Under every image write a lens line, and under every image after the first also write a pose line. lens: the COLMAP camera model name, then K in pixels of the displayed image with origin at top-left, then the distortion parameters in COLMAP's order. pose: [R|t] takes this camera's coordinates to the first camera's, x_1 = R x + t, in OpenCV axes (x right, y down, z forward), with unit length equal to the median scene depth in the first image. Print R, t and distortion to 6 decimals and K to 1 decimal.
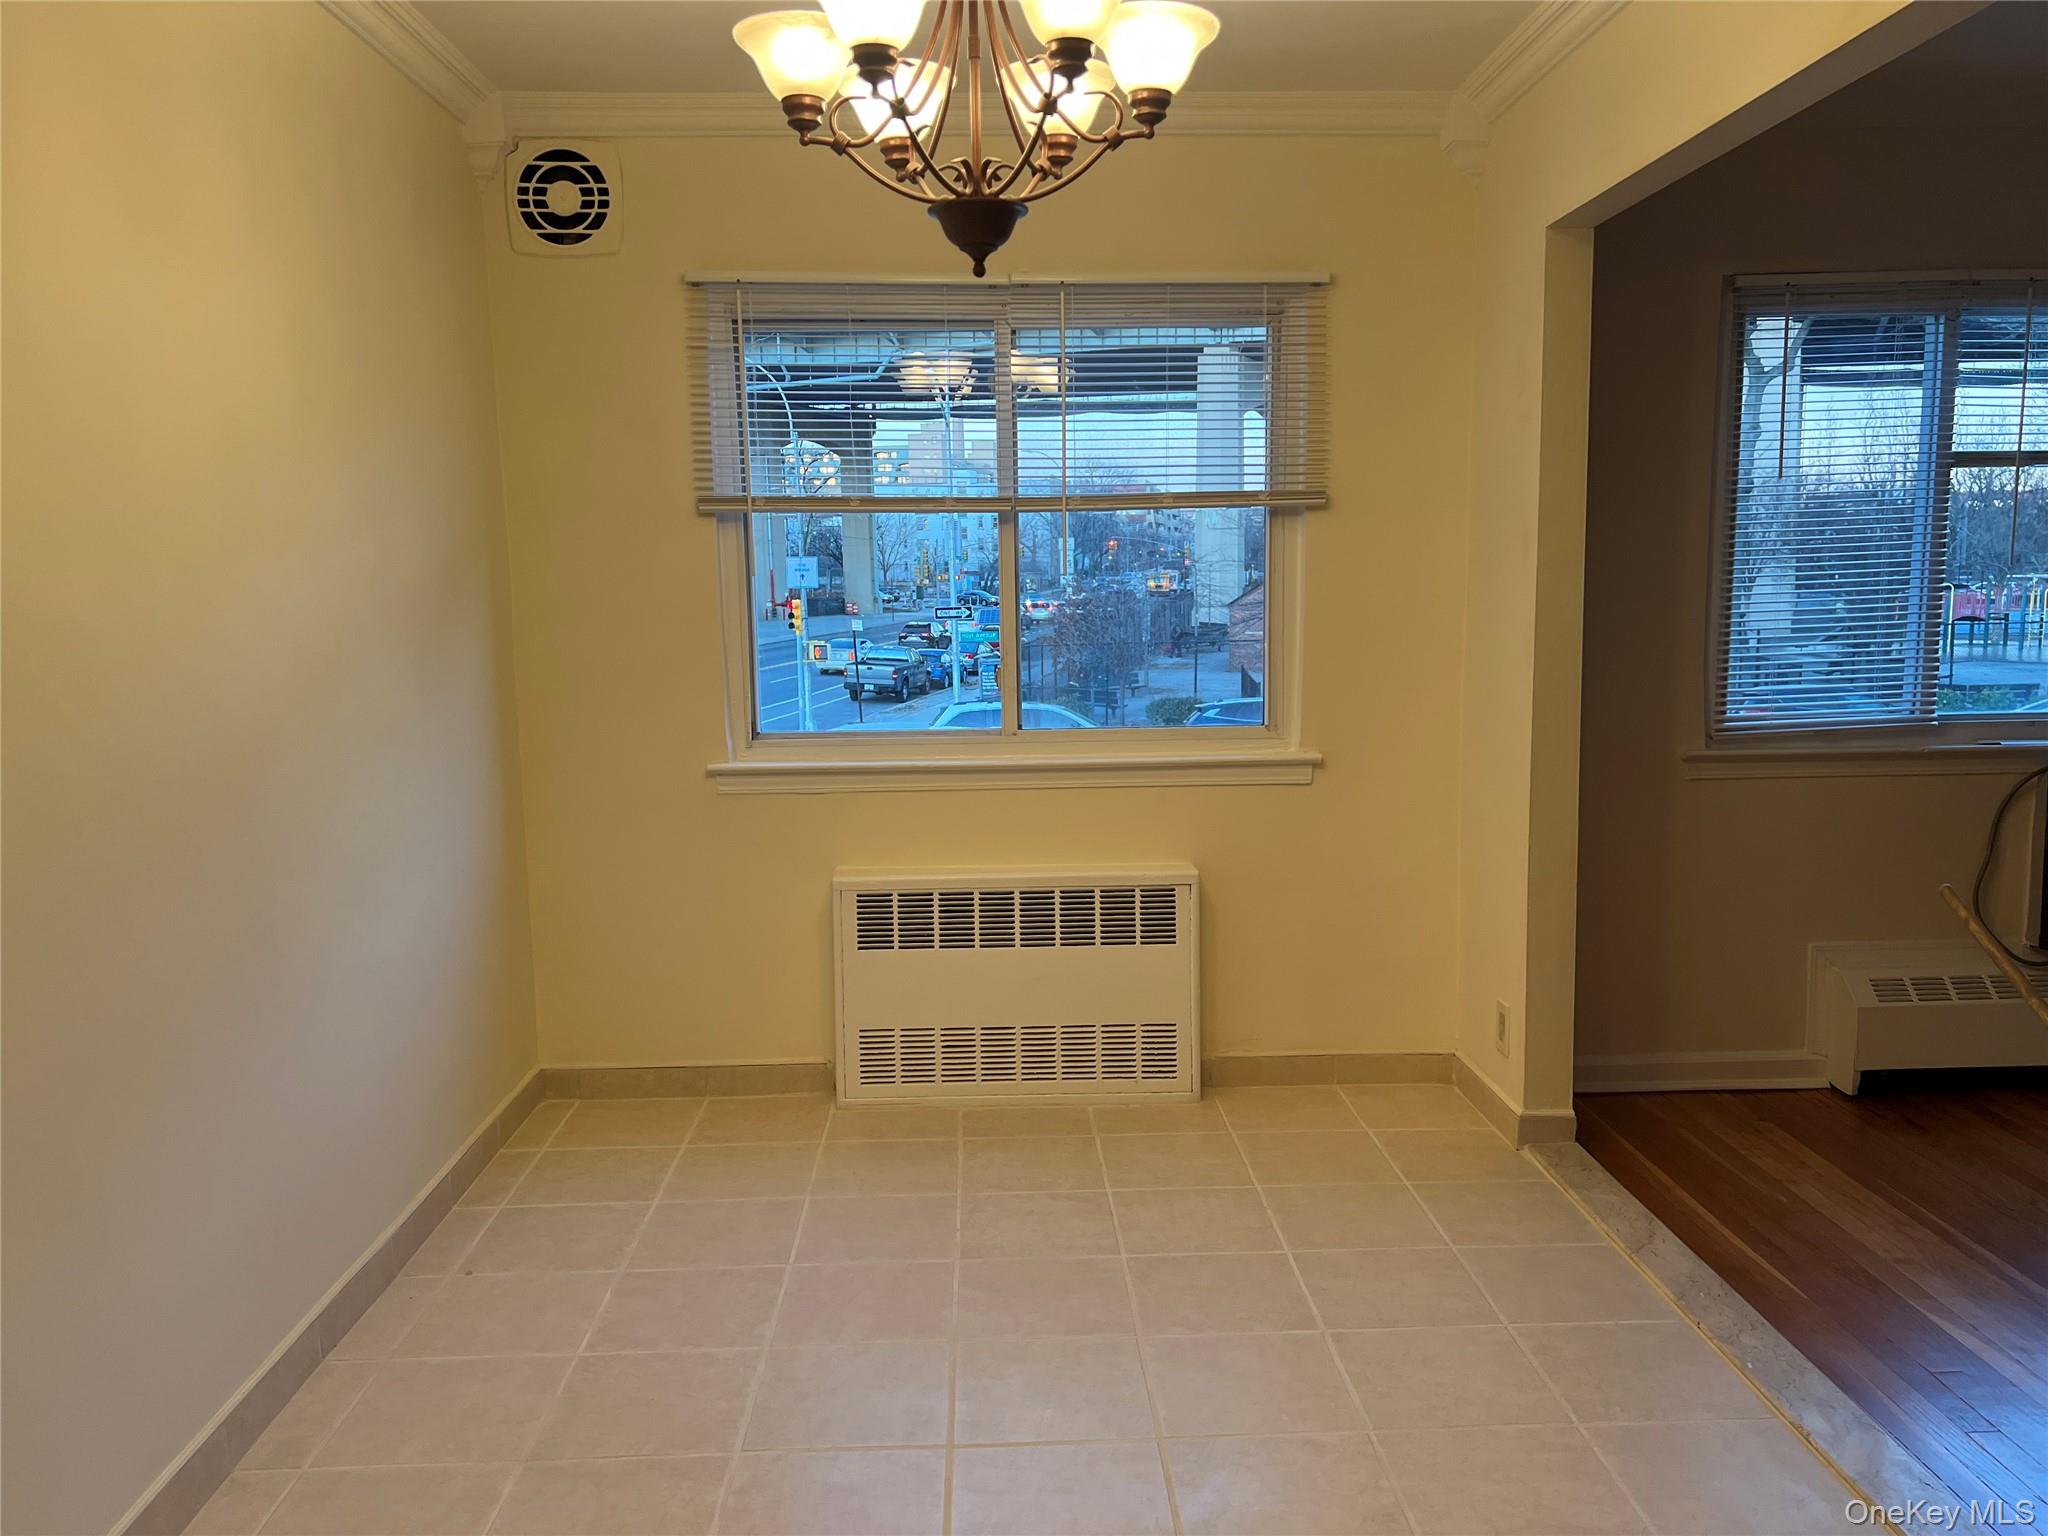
lens RADIAL K [[1557.4, 0, 1029.8], [0, 1557.4, 770.5], [0, 0, 1]] dist [0.064773, -0.034624]
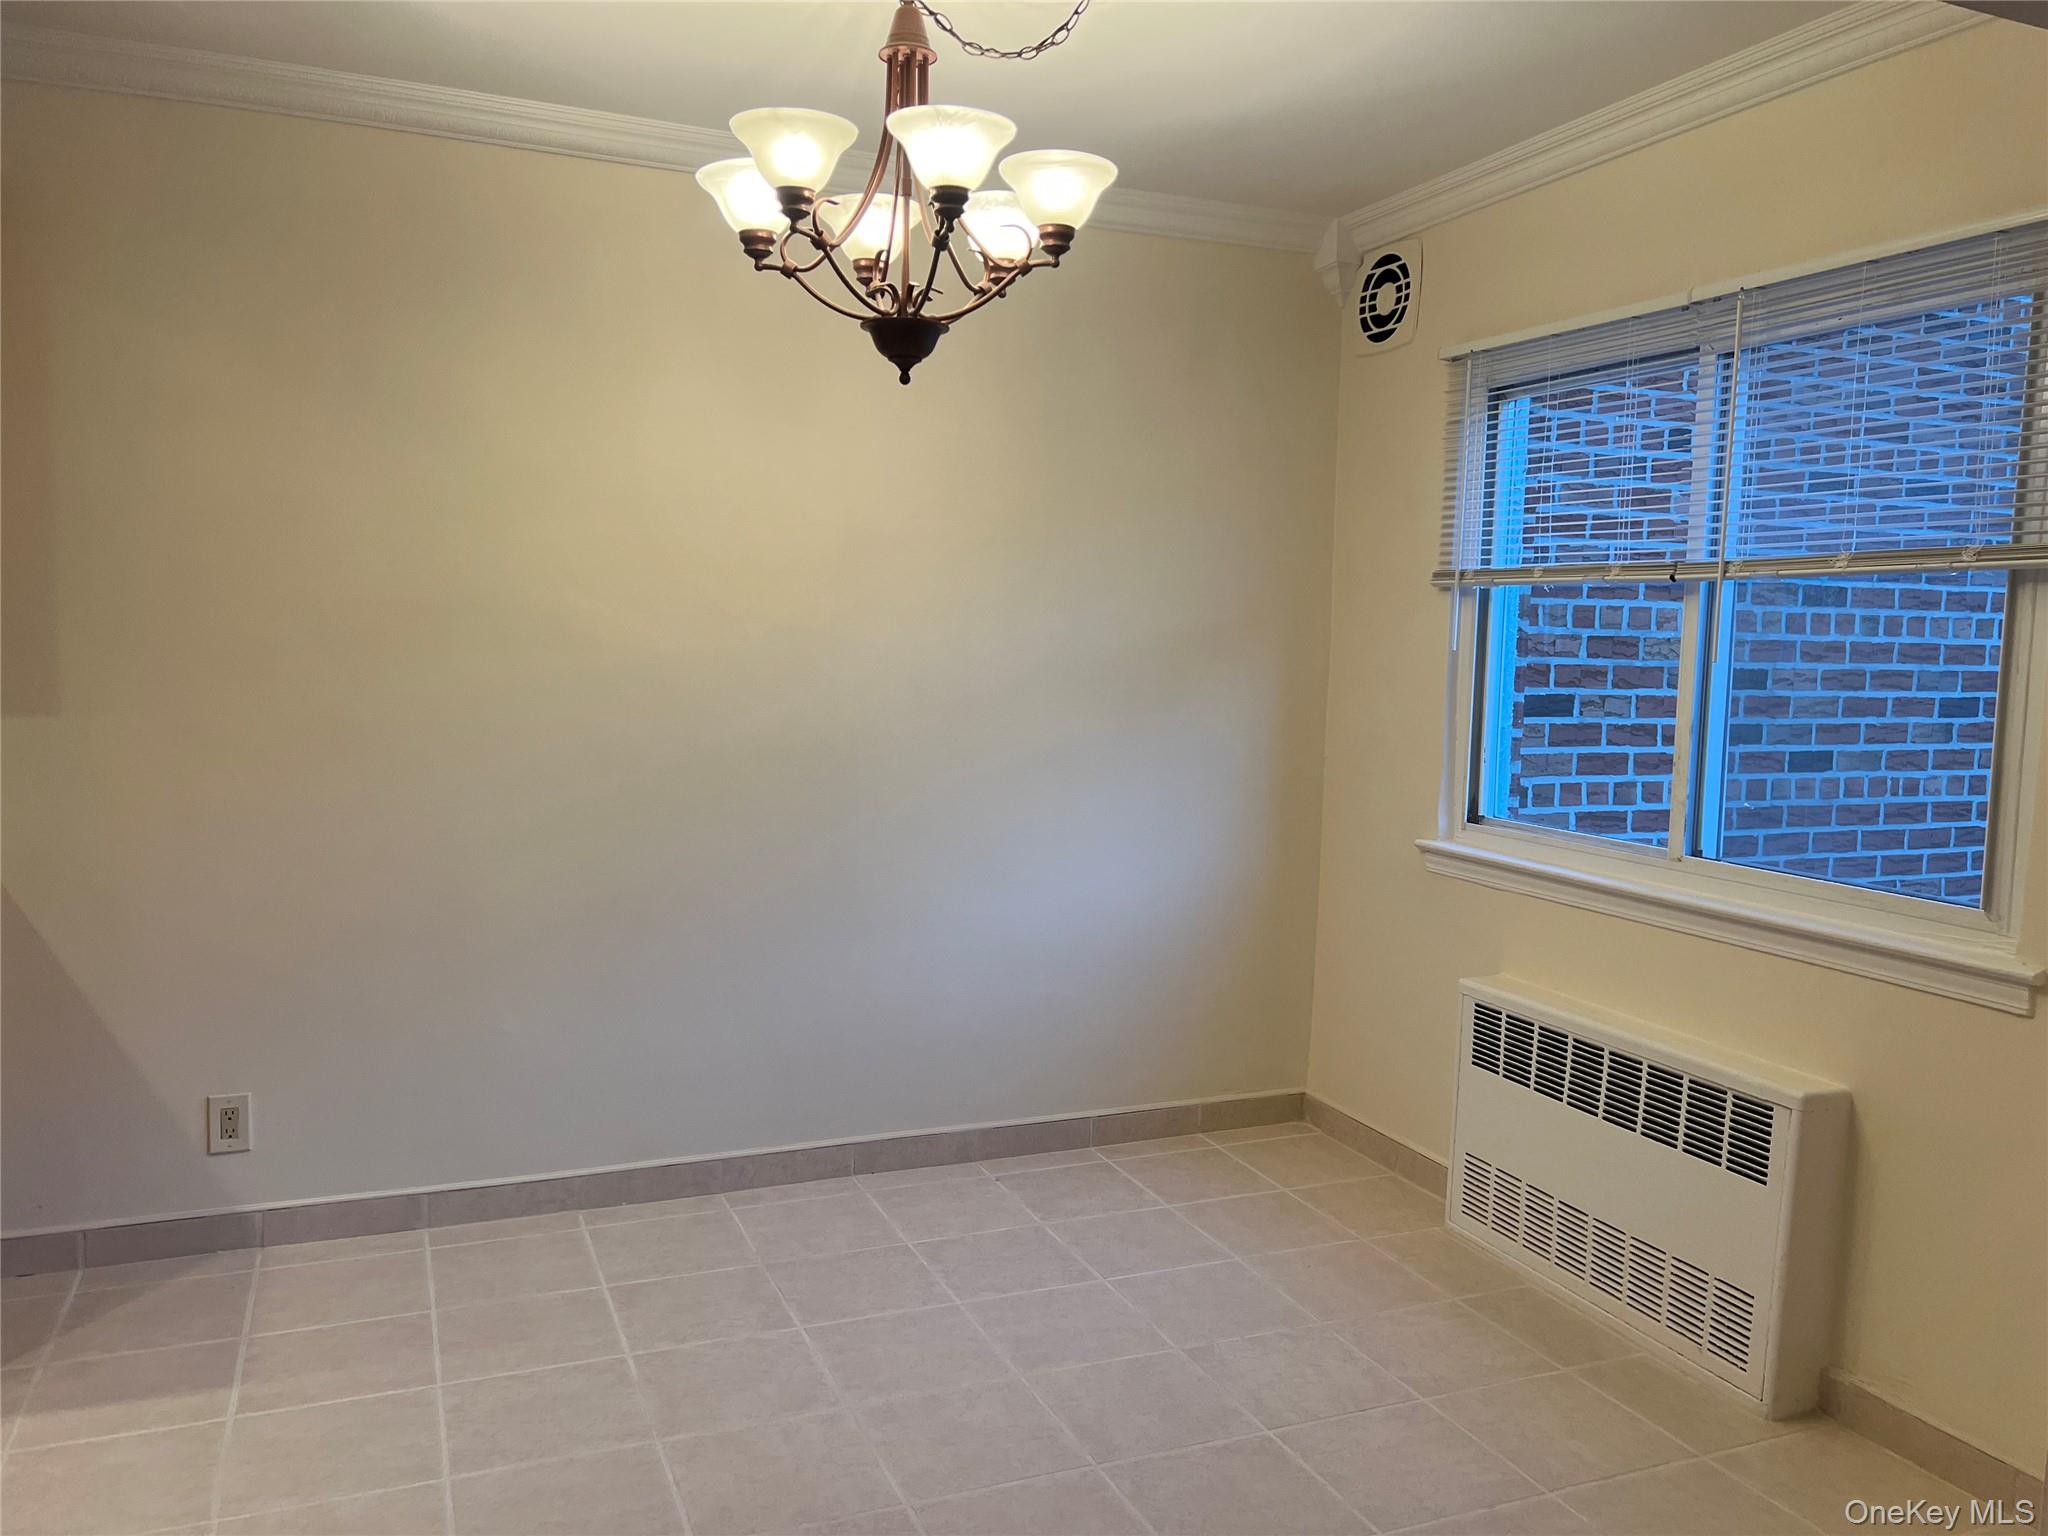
lens RADIAL K [[1557.4, 0, 1027.0], [0, 1557.4, 762.7], [0, 0, 1]] dist [0.064773, -0.034624]
pose [[0.352057, 0.100799, -0.930535, 0.643723], [-0.146892, 0.987815, 0.051428, -0.068329], [0.924380, 0.118583, 0.362573, 0.417942]]
